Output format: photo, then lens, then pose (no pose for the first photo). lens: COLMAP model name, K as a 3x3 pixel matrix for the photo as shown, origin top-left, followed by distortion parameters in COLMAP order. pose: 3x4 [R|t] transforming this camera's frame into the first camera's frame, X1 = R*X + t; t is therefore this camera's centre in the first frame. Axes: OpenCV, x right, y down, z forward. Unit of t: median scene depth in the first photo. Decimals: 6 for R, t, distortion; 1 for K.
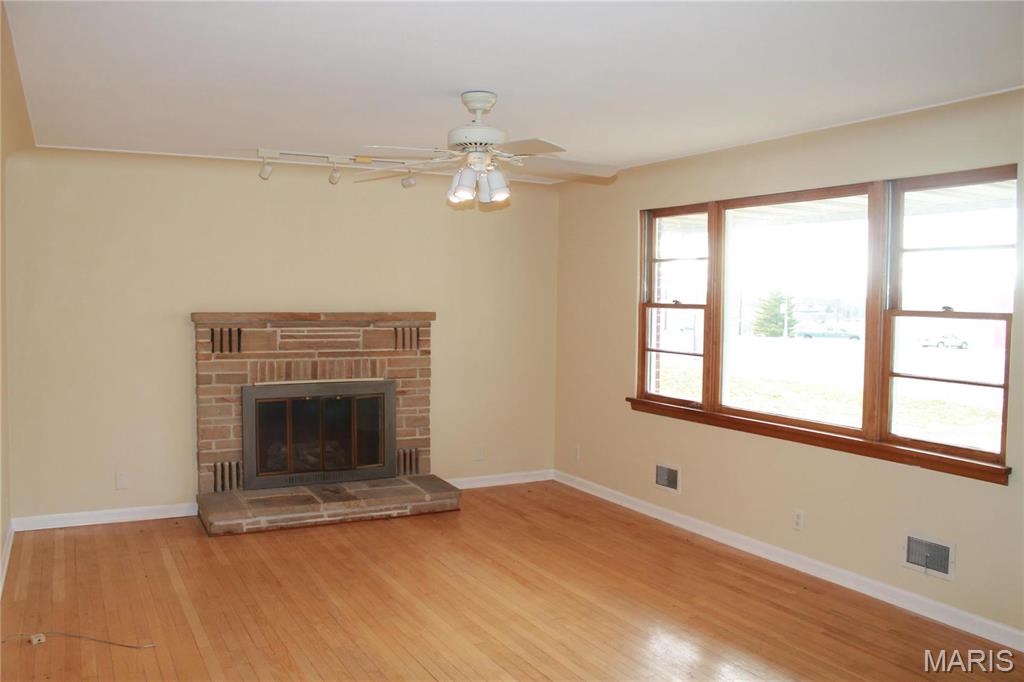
lens RADIAL K [[873.4, 0, 510.1], [0, 873.4, 341.0], [0, 0, 1]] dist [-0.147261, 0.119222]
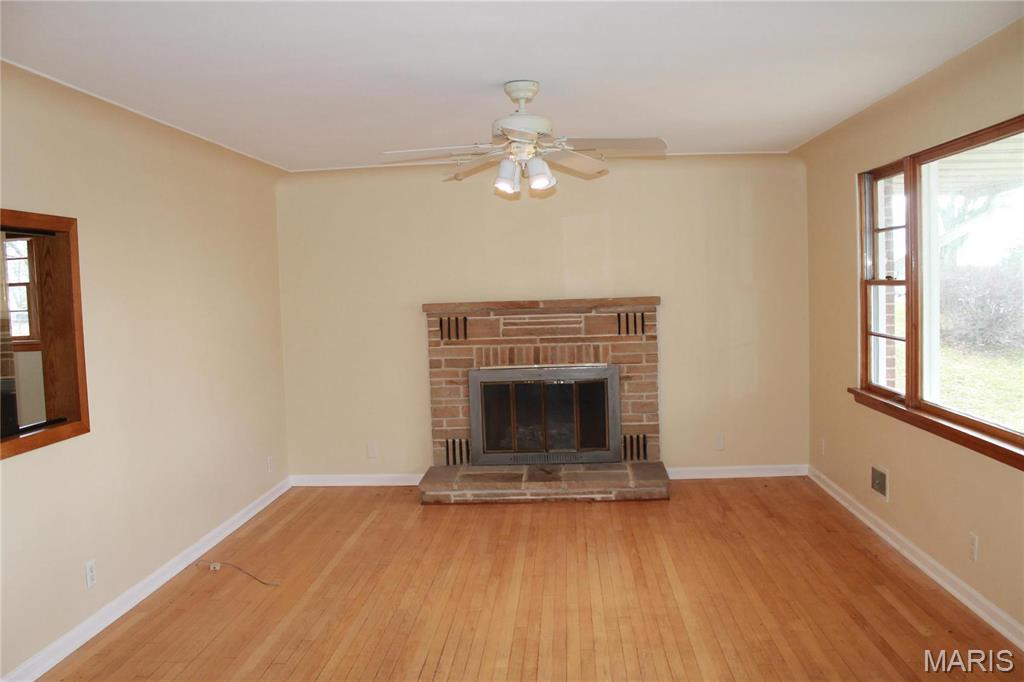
lens RADIAL K [[873.4, 0, 510.1], [0, 873.4, 348.5], [0, 0, 1]] dist [-0.147261, 0.119222]
pose [[0.847866, 0.000180, -0.530210, 0.326874], [0.015522, 0.999563, 0.025161, -0.002126], [0.529983, -0.029563, 0.847493, 0.093068]]
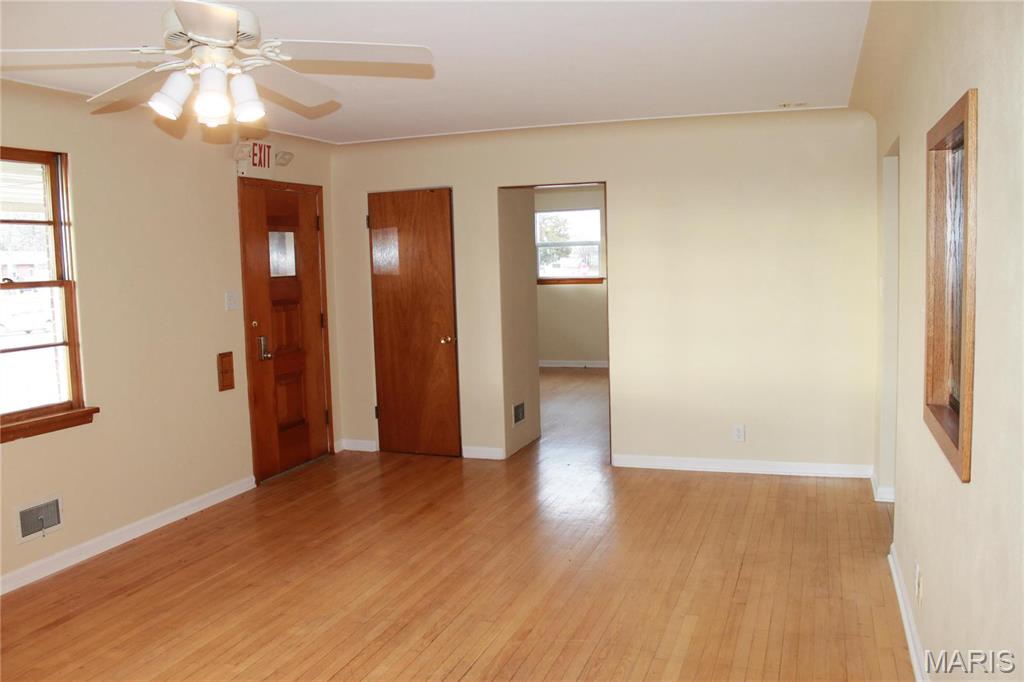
lens RADIAL K [[873.4, 0, 508.1], [0, 873.4, 342.2], [0, 0, 1]] dist [-0.147261, 0.119222]
pose [[-0.667634, -0.067547, 0.741419, -0.459107], [0.062368, 0.987300, 0.146110, -0.053450], [-0.741872, 0.143789, -0.654943, 0.873747]]
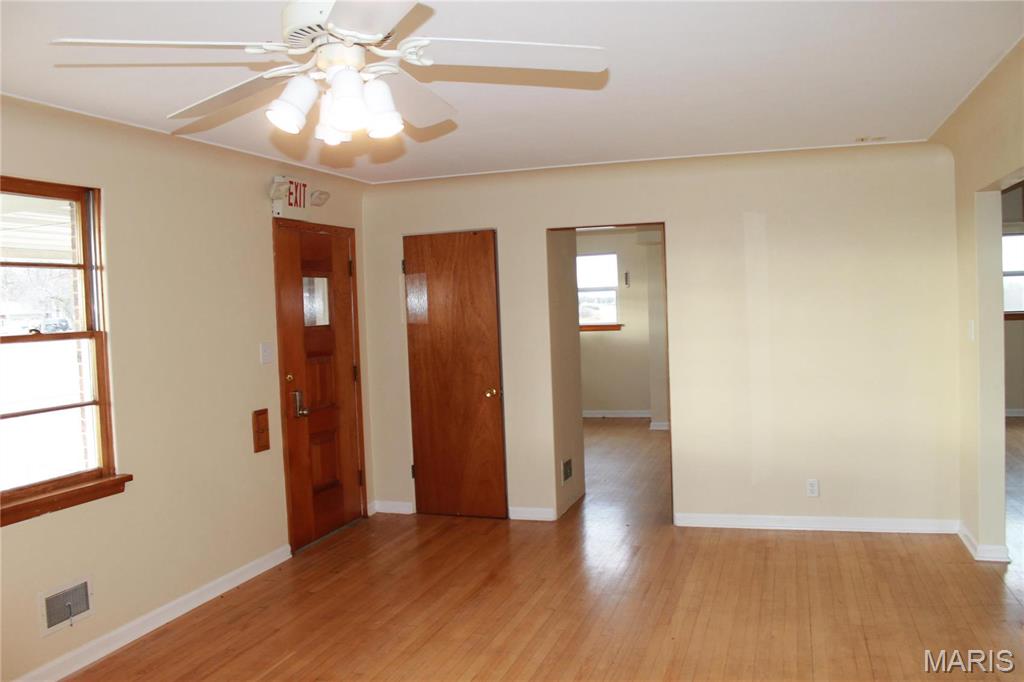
lens RADIAL K [[873.4, 0, 508.3], [0, 873.4, 340.2], [0, 0, 1]] dist [-0.147261, 0.119222]
pose [[-0.690107, -0.018162, 0.723480, -0.413558], [0.070145, 0.993300, 0.091844, -0.053671], [-0.720300, 0.114131, -0.684209, 0.879895]]
